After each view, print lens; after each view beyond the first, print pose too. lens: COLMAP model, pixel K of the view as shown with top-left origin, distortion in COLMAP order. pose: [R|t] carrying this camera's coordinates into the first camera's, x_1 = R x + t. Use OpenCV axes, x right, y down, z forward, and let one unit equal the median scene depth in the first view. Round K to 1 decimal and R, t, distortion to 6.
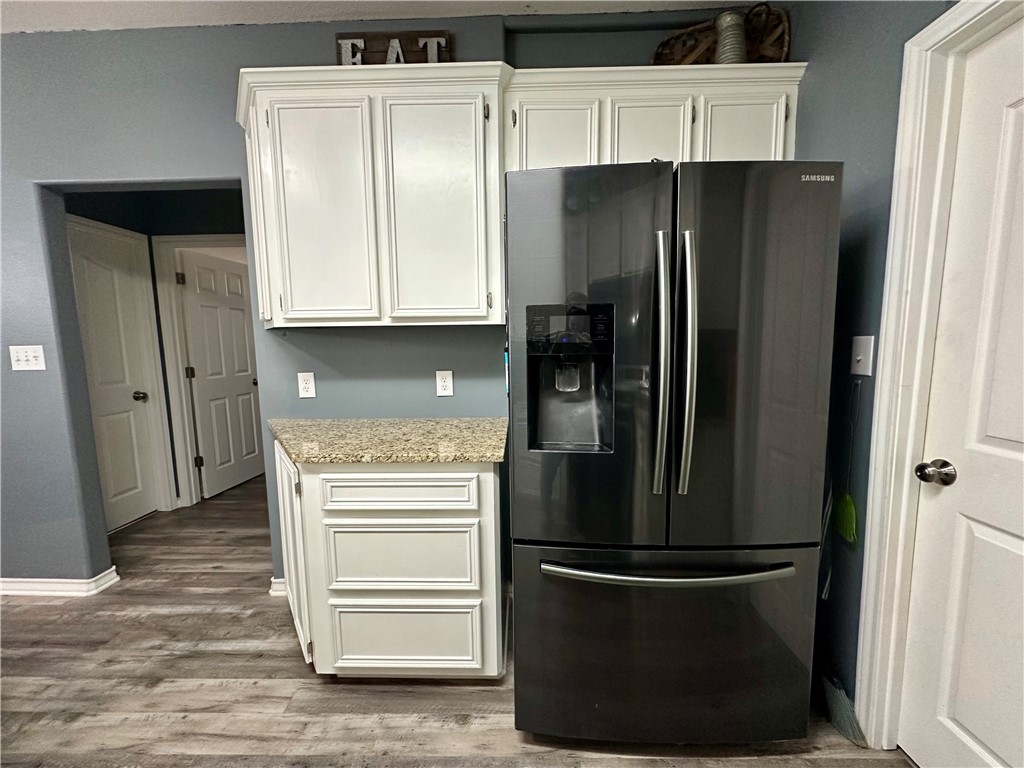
lens RADIAL K [[392.0, 0, 512.0], [0, 392.0, 384.0], [0, 0, 1]] dist [-0.029385, 0.000078]
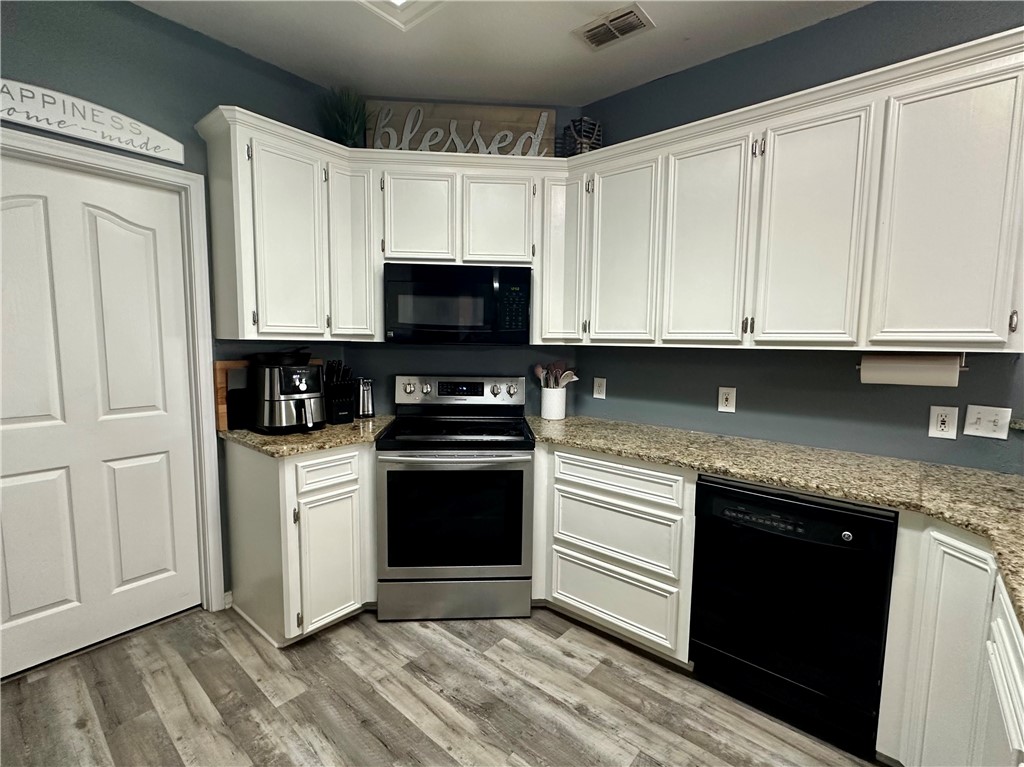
lens RADIAL K [[469.7, 0, 512.0], [0, 469.7, 383.5], [0, 0, 1]] dist [-0.001467, 0.000484]
pose [[-0.770421, -0.062097, 0.634505, -1.364776], [0.061409, 0.983390, 0.170804, -0.207024], [-0.634572, 0.170555, -0.753810, 1.317851]]
